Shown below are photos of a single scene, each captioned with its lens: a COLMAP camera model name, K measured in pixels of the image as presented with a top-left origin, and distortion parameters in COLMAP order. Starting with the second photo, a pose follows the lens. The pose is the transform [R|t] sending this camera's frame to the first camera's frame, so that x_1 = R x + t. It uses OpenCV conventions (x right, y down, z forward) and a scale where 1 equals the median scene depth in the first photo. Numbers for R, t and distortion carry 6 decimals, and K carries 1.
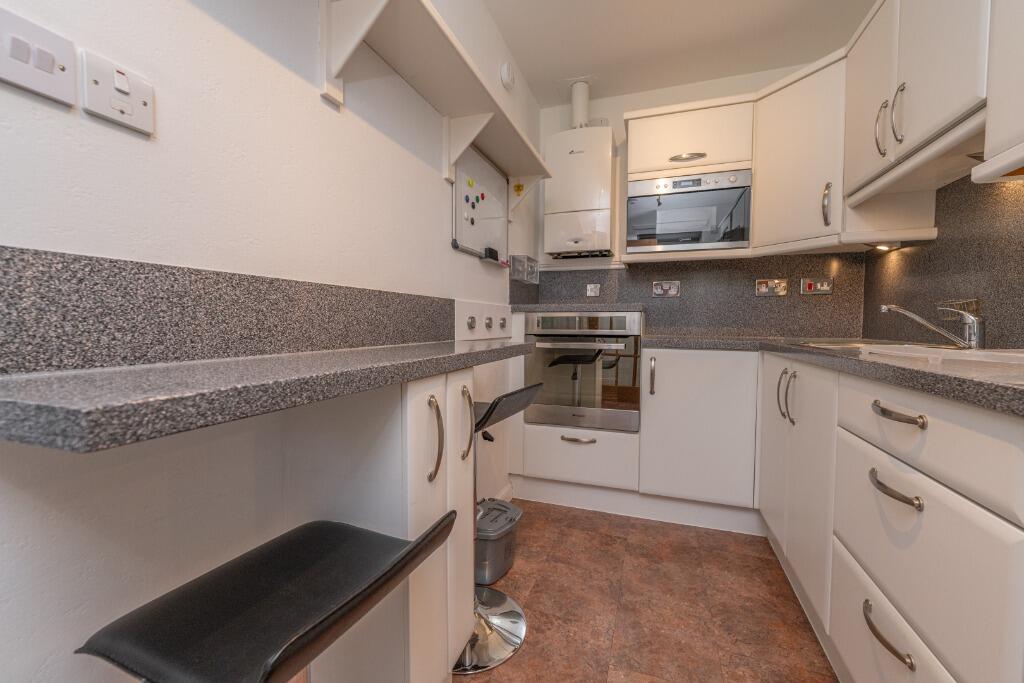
lens RADIAL K [[415.1, 0, 512.0], [0, 415.1, 341.5], [0, 0, 1]] dist [-0.004134, -0.000245]
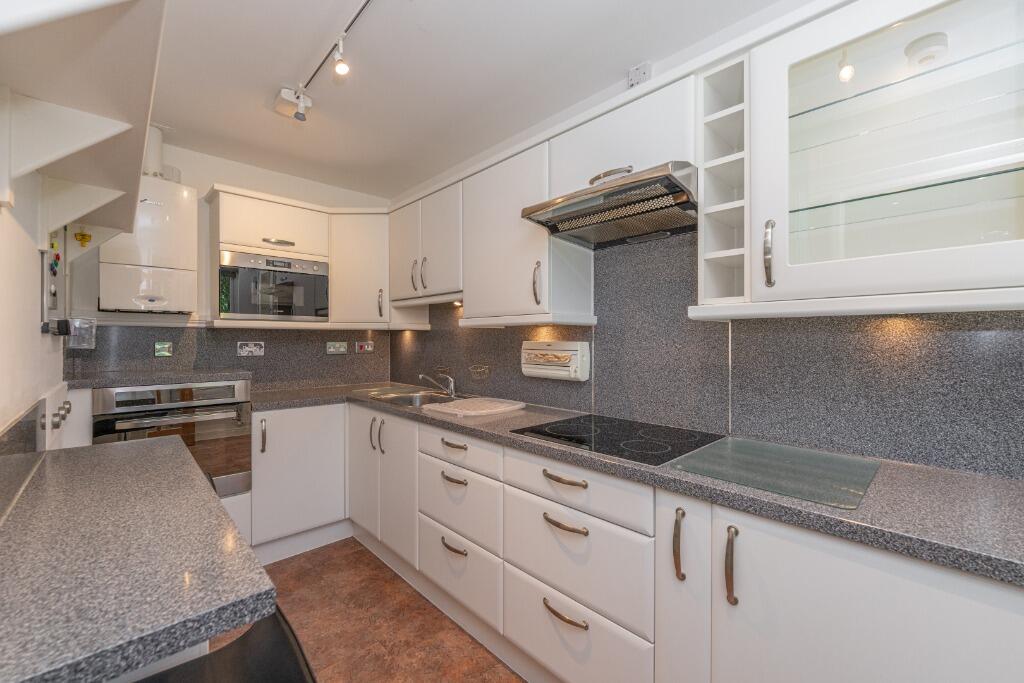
lens RADIAL K [[415.1, 0, 512.7], [0, 415.1, 339.5], [0, 0, 1]] dist [-0.004134, -0.000245]
pose [[0.450661, -0.006112, 0.892674, -0.407506], [0.040865, 0.999070, -0.013790, -0.153805], [-0.891759, 0.042694, 0.450491, -0.136394]]
